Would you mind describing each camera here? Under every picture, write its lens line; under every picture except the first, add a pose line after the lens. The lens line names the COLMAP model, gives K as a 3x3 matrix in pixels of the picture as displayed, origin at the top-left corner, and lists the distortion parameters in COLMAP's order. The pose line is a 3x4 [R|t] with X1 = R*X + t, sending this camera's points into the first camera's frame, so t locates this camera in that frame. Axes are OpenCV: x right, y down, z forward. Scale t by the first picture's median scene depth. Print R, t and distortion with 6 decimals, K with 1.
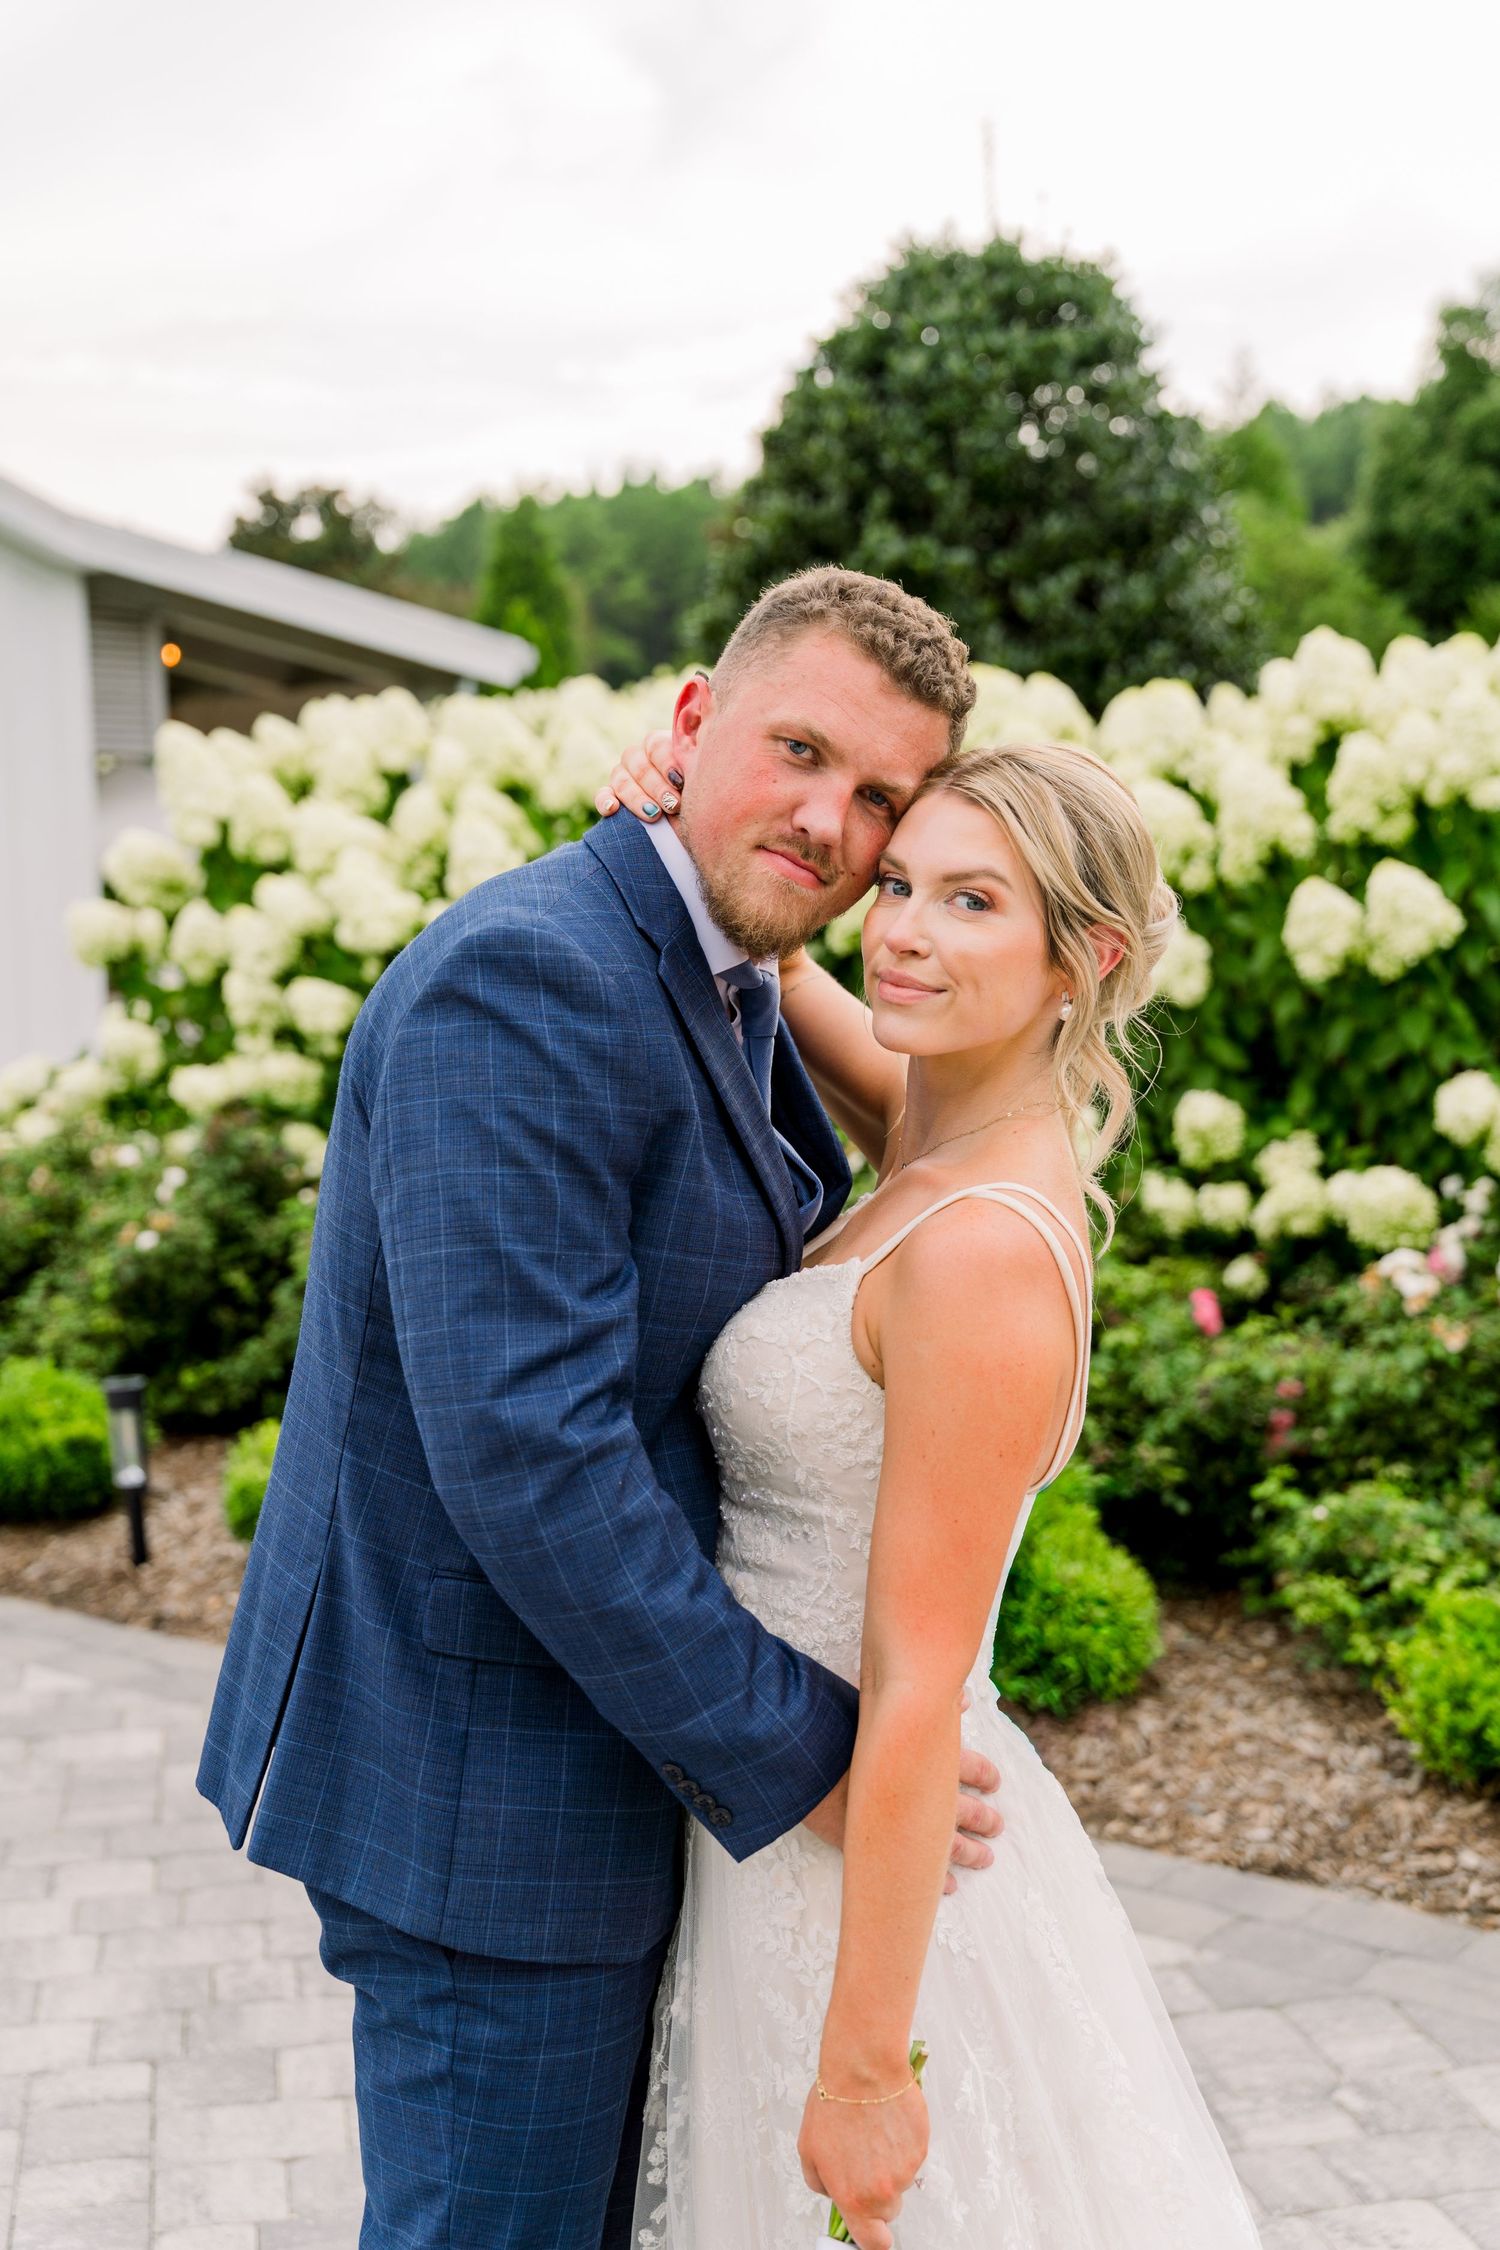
lens RADIAL K [[2768.1, 0, 757.1], [0, 2768.1, 1108.6], [0, 0, 1]] dist [0.008999, 0.000000]
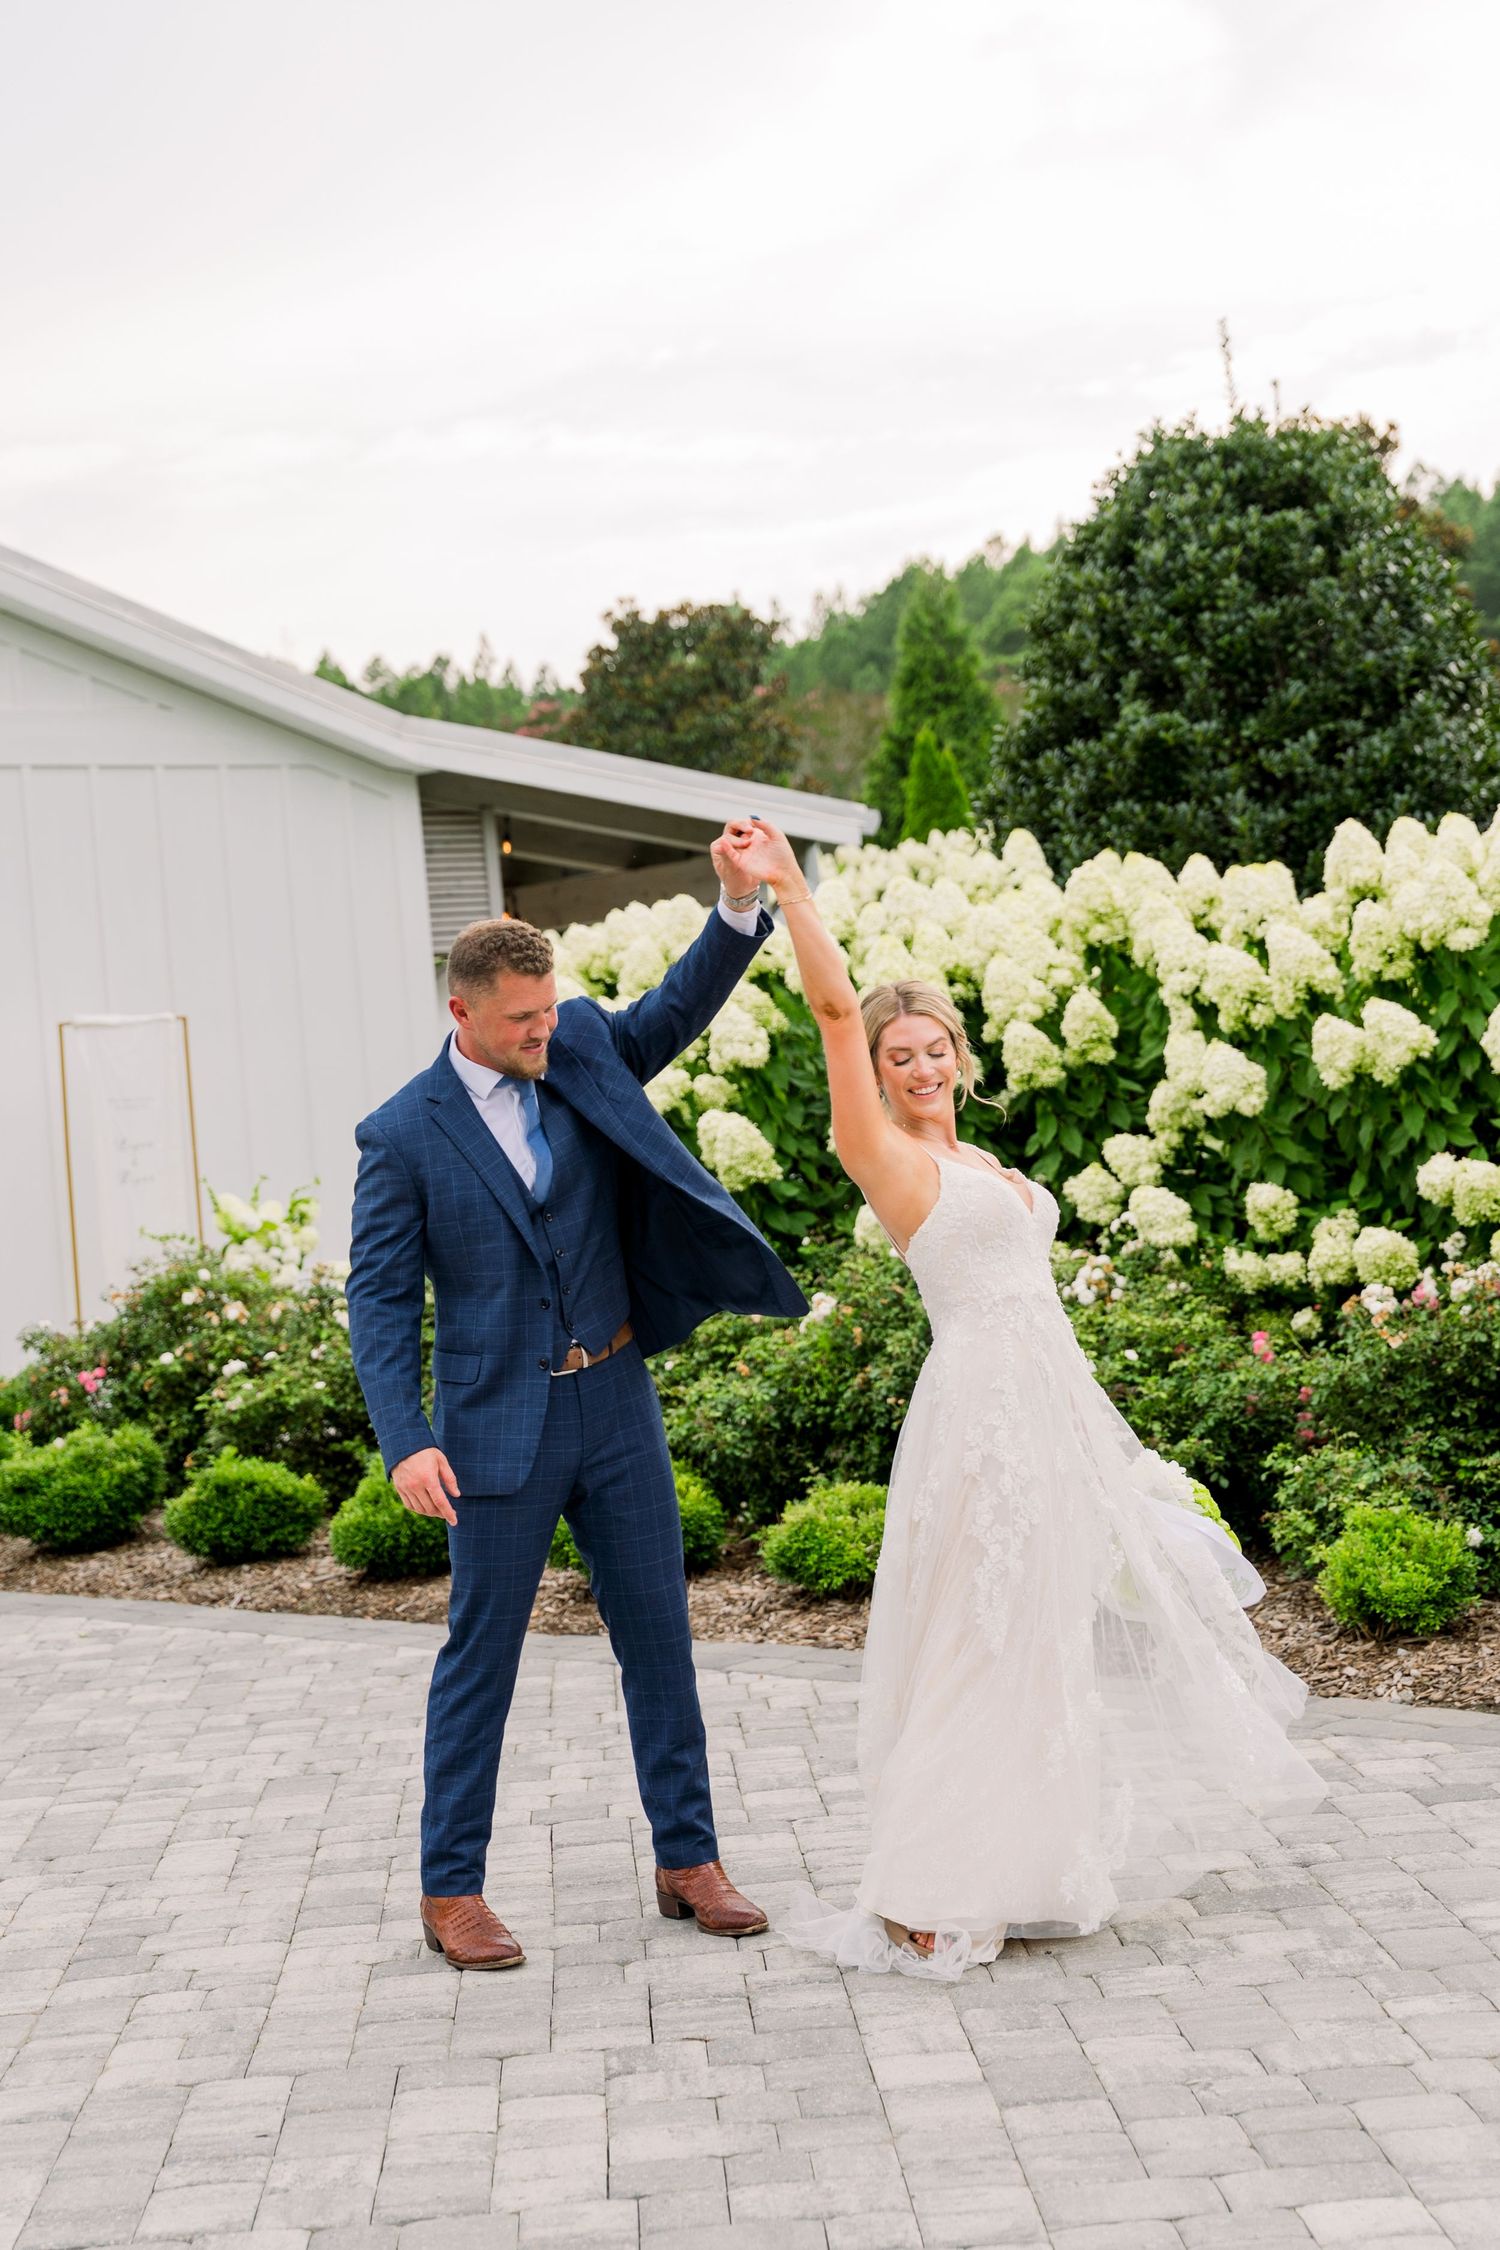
lens RADIAL K [[2932.7, 0, 746.8], [0, 2932.7, 1130.8], [0, 0, 1]] dist [-0.019634, 0.000000]
pose [[0.989446, -0.056307, -0.133517, 0.105539], [0.049114, 0.997190, -0.056569, 0.036064], [0.136327, 0.049414, 0.989431, -0.389026]]
